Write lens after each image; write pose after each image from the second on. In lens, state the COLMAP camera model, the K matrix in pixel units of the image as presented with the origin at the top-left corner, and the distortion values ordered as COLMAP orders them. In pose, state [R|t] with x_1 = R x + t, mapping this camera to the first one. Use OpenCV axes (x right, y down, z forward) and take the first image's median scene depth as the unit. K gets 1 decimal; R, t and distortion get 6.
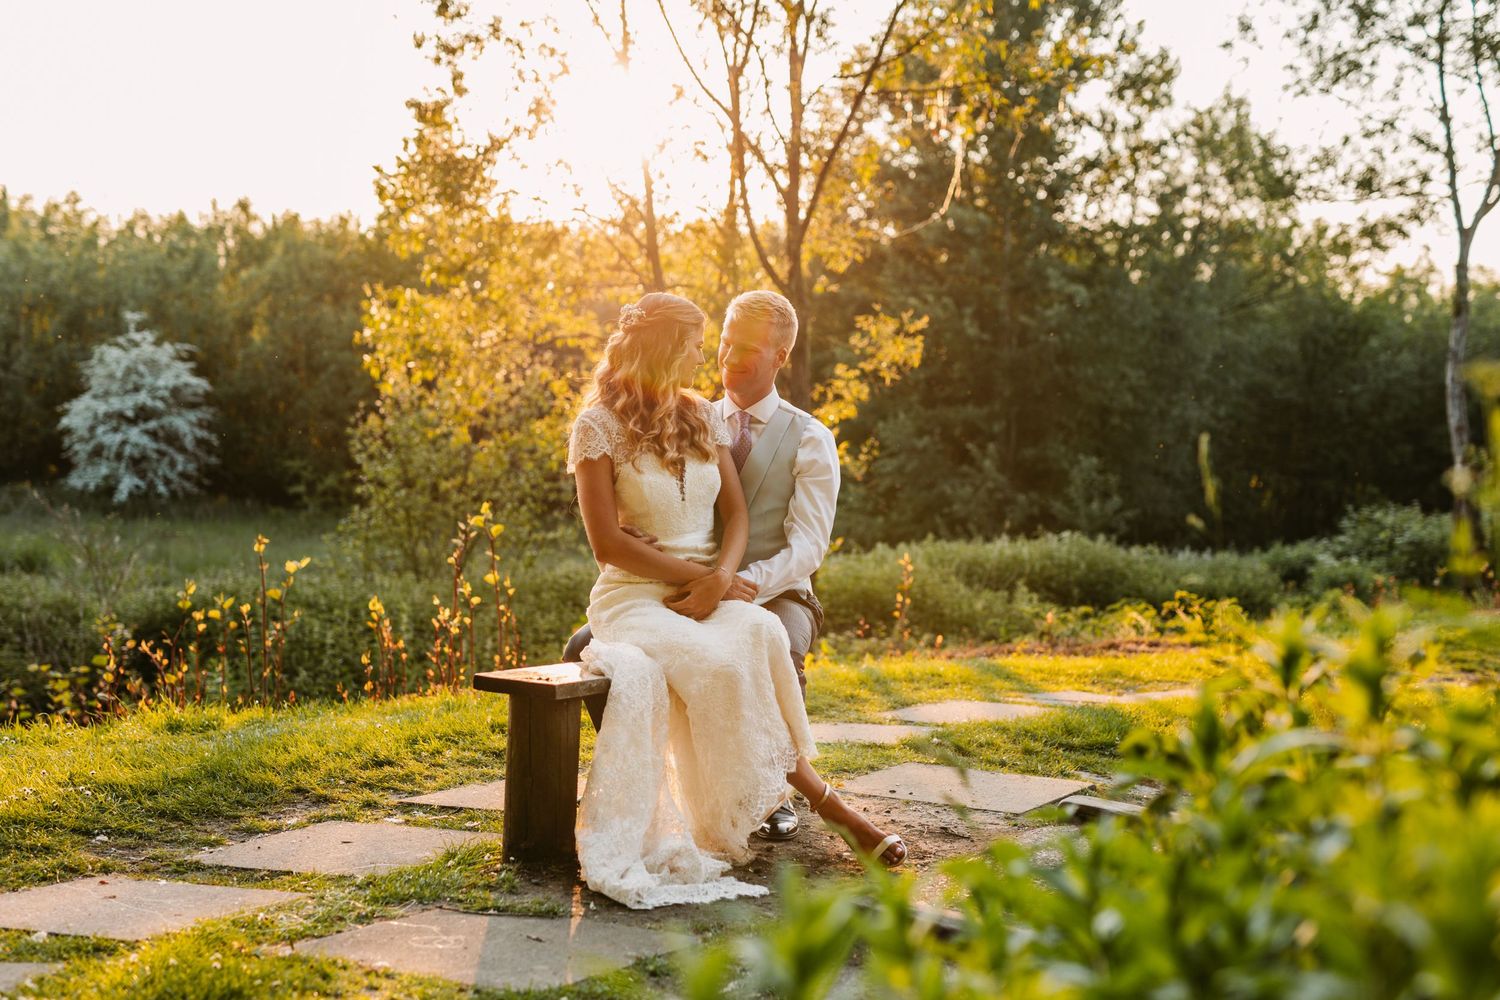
lens RADIAL K [[2320.3, 0, 754.0], [0, 2320.3, 533.7], [0, 0, 1]] dist [-0.013841, -0.039116]
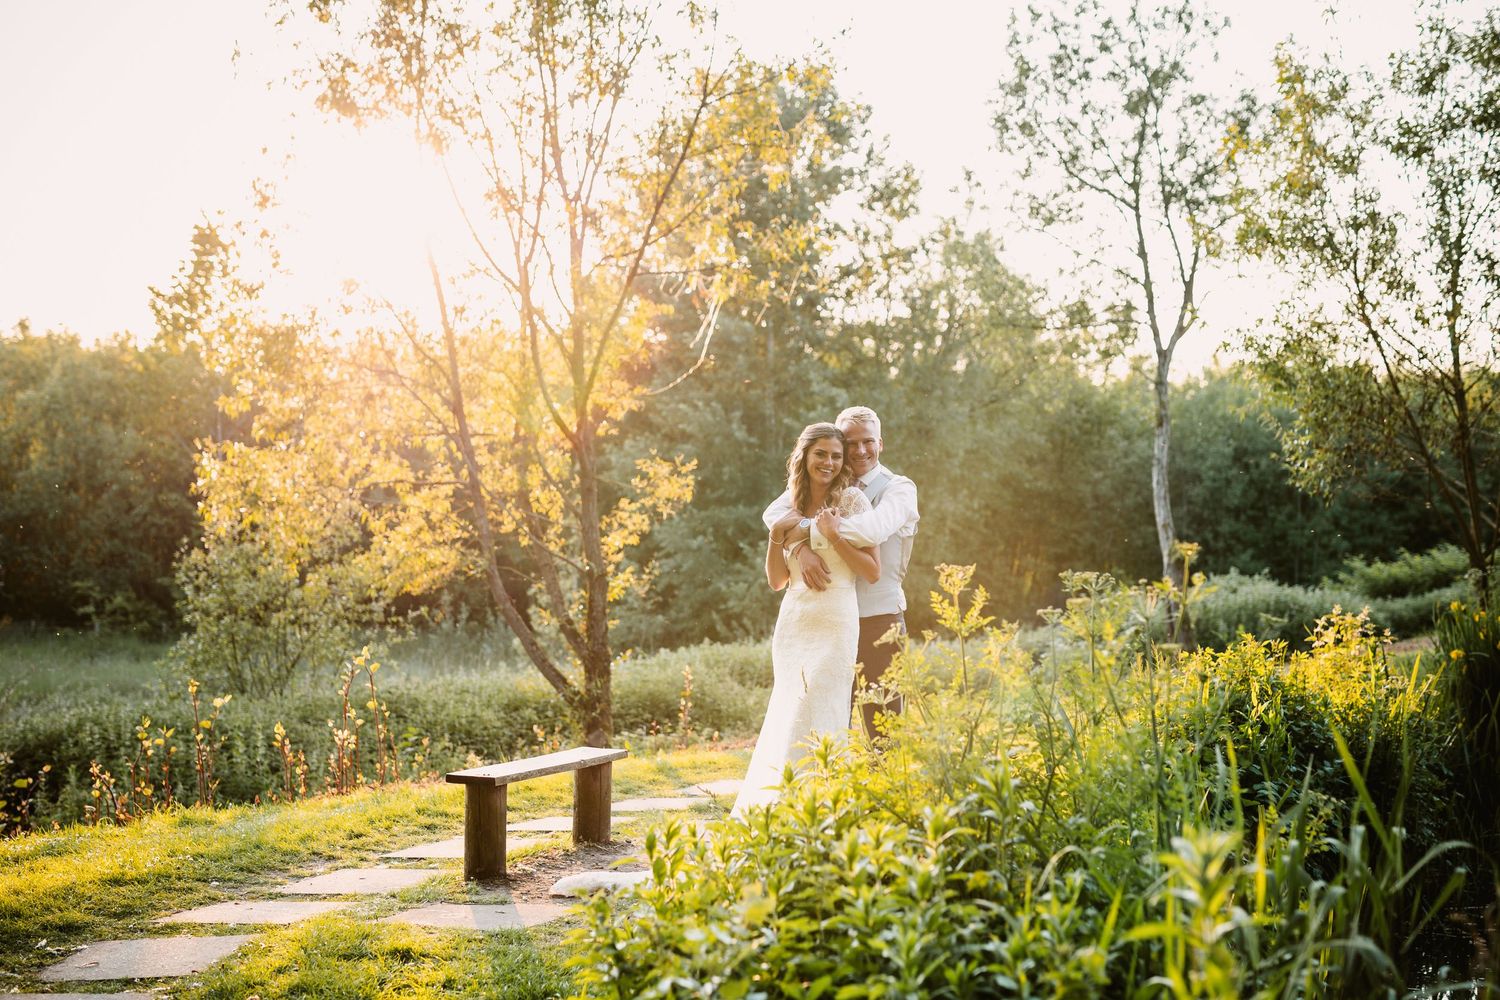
lens RADIAL K [[2320.3, 0, 754.0], [0, 2320.3, 533.7], [0, 0, 1]] dist [-0.013841, -0.039116]
pose [[0.994632, -0.037247, 0.096543, -0.007869], [0.041025, 0.998456, -0.037446, -0.007109], [-0.095000, 0.041206, 0.994624, -0.120294]]
